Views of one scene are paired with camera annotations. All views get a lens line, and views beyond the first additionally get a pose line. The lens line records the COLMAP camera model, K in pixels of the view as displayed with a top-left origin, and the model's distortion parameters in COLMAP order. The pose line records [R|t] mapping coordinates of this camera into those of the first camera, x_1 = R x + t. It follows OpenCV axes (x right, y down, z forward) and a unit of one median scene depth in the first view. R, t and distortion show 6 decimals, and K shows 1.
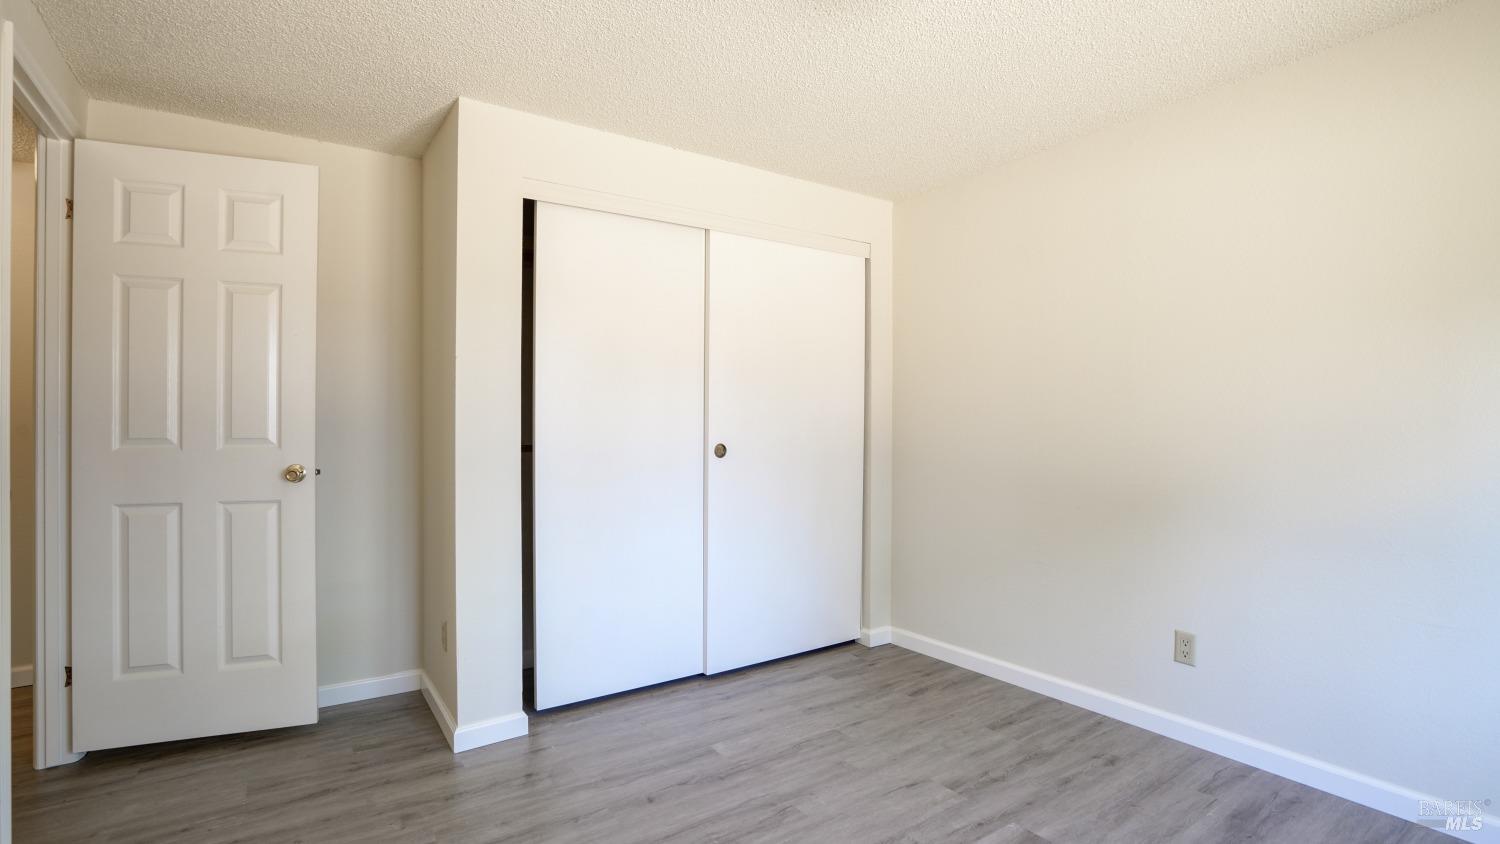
lens RADIAL K [[704.5, 0, 751.2], [0, 704.5, 418.8], [0, 0, 1]] dist [-0.045205, 0.011029]
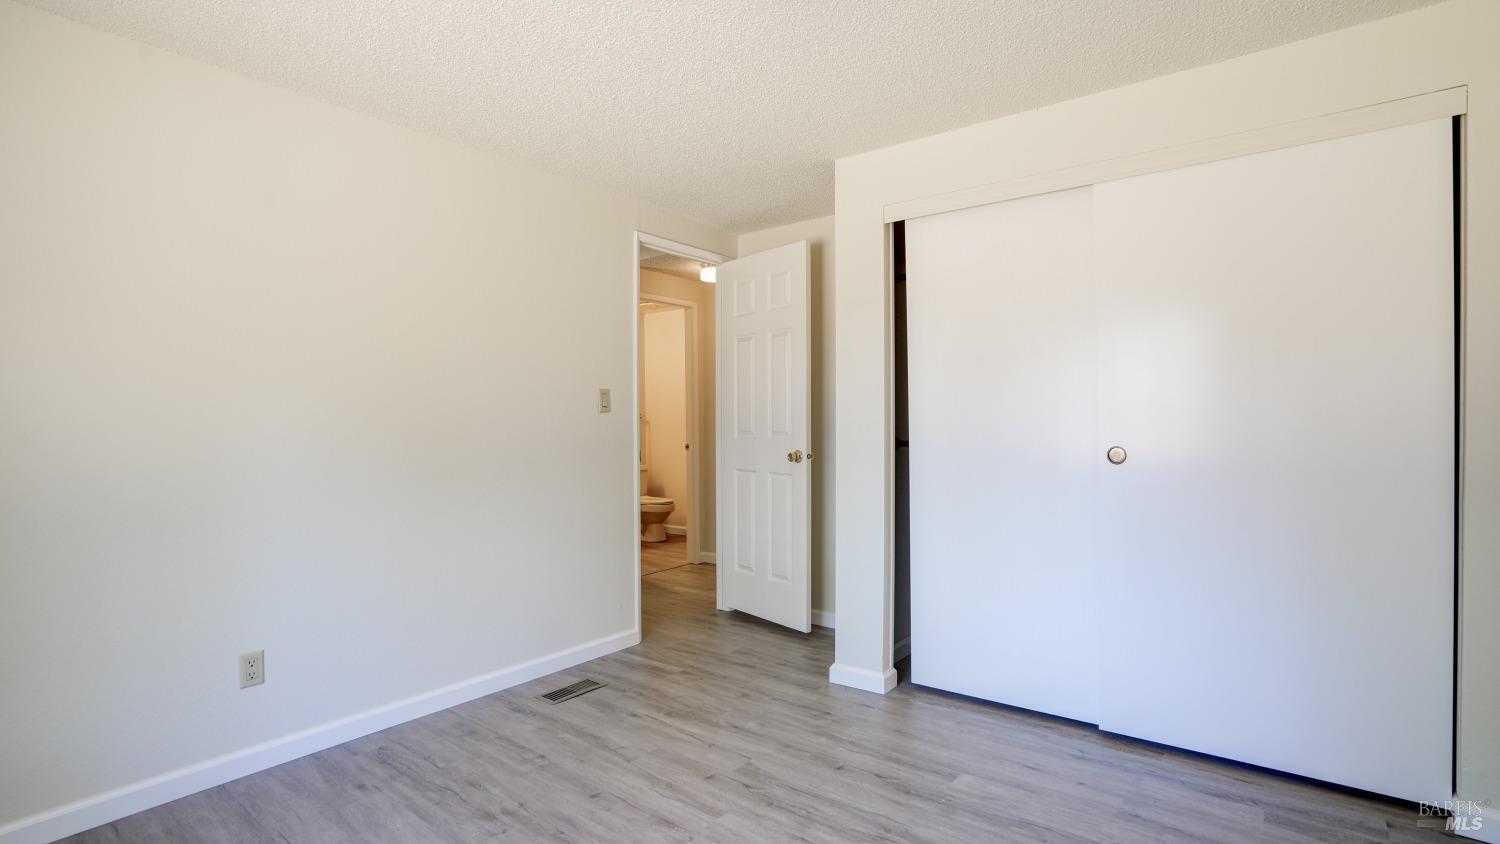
lens RADIAL K [[704.5, 0, 749.1], [0, 704.5, 418.3], [0, 0, 1]] dist [-0.045205, 0.011029]
pose [[0.294366, -0.008589, -0.955654, 0.718541], [0.009877, 0.999934, -0.005945, 0.005410], [0.955642, -0.007689, 0.294432, 0.458556]]
